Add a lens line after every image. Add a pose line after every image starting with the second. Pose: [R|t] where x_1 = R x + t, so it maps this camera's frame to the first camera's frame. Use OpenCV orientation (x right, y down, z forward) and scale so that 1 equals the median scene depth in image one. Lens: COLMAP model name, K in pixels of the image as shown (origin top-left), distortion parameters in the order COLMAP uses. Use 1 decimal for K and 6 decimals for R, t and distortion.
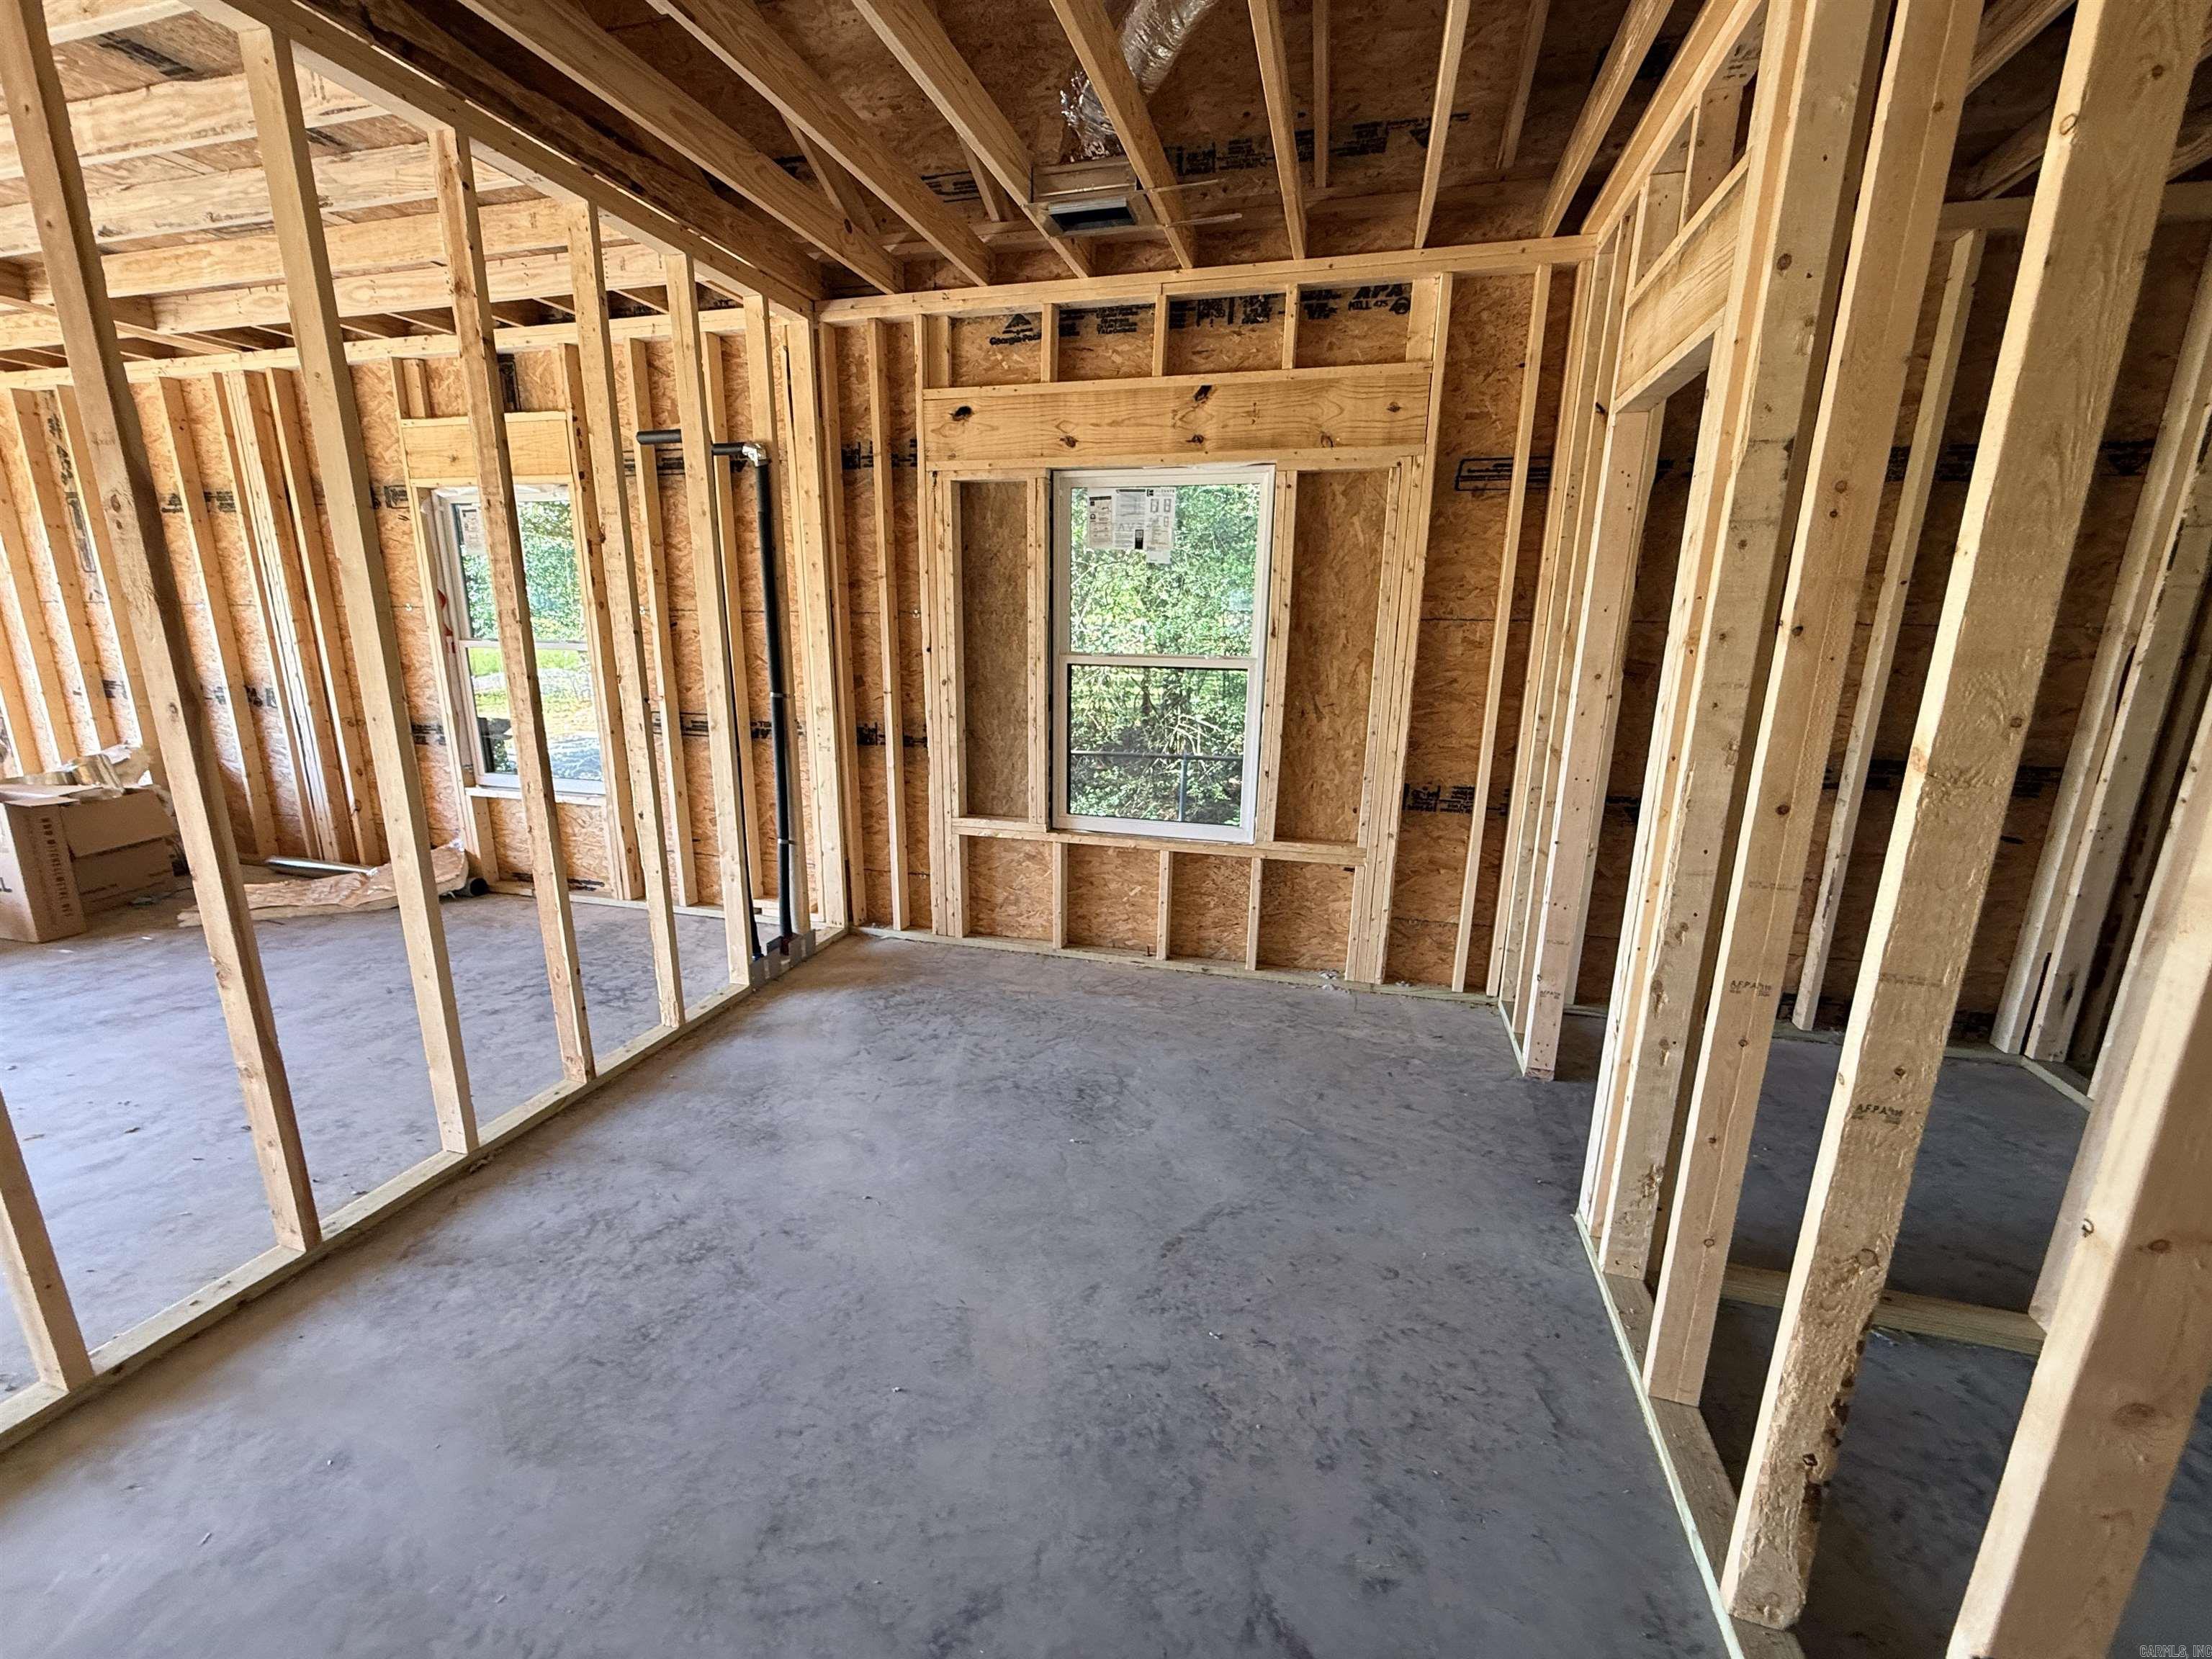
lens RADIAL K [[881.2, 0, 1101.0], [0, 881.2, 828.0], [0, 0, 1]] dist [-0.002501, 0.000712]
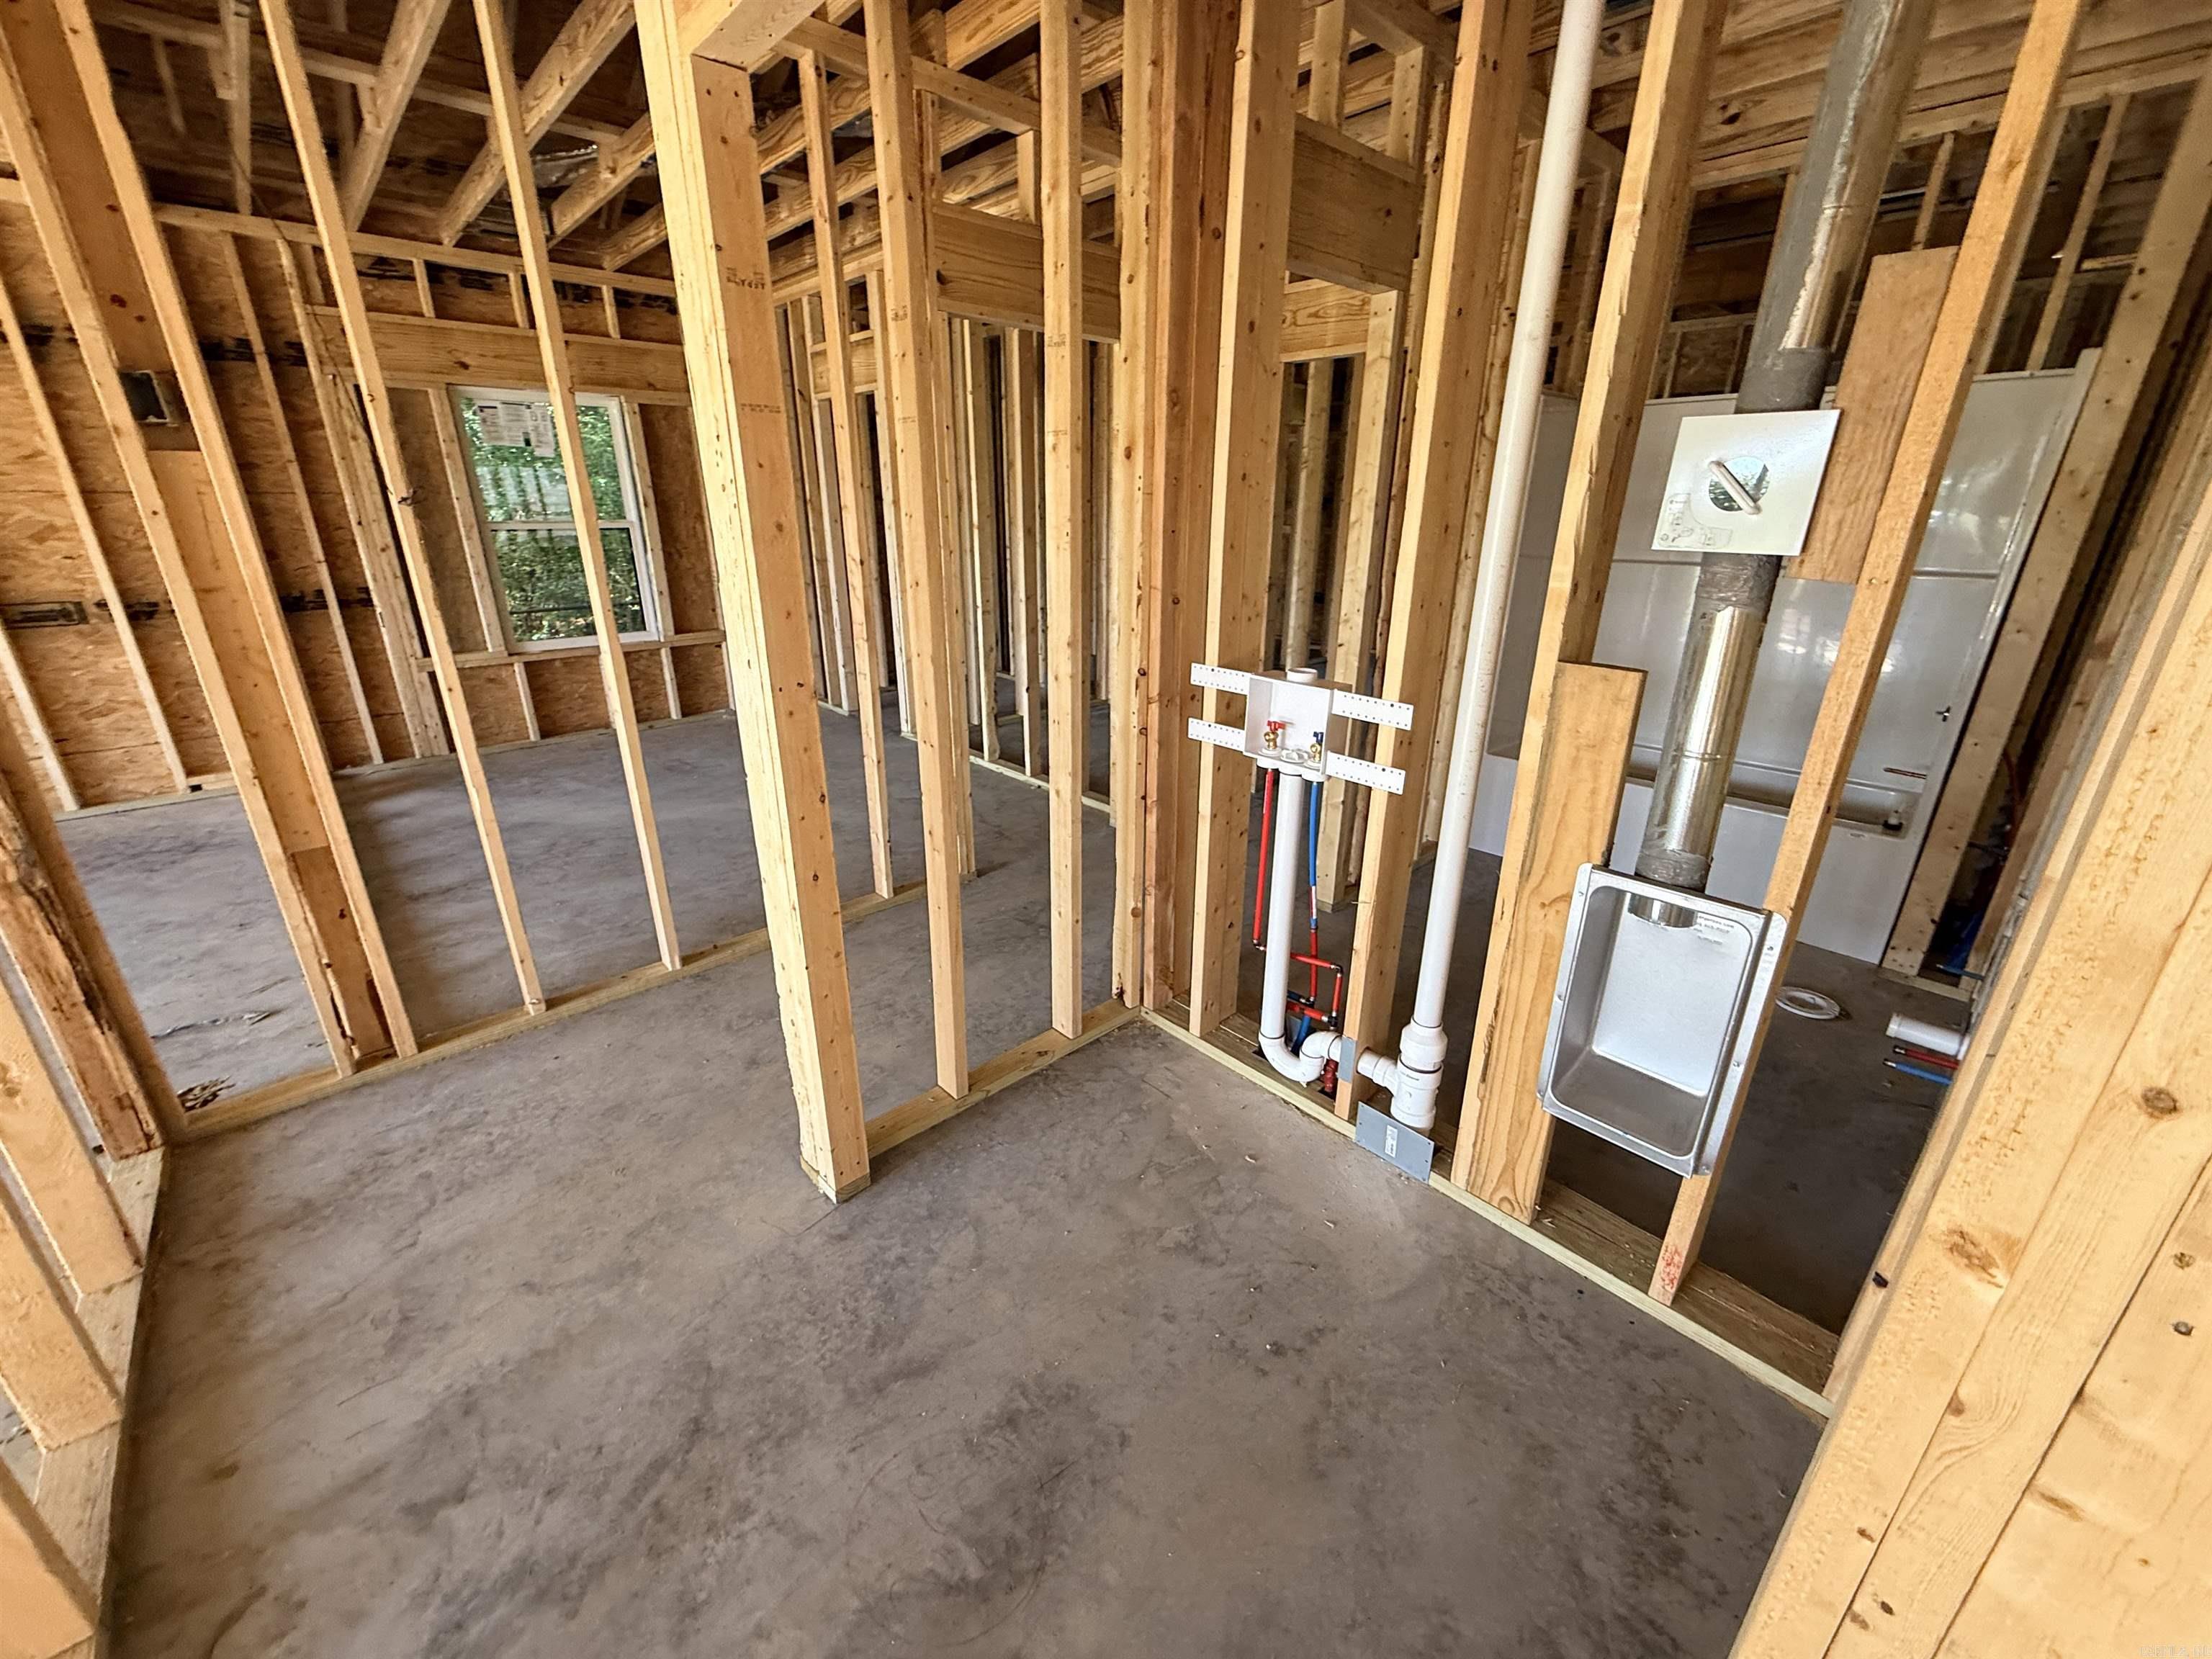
lens RADIAL K [[881.2, 0, 1101.8], [0, 881.2, 822.0], [0, 0, 1]] dist [-0.002501, 0.000712]
pose [[0.527176, -0.302492, 0.794093, -0.818331], [0.203205, 0.952259, 0.227839, 0.139072], [-0.825102, 0.041253, 0.563476, -0.590037]]
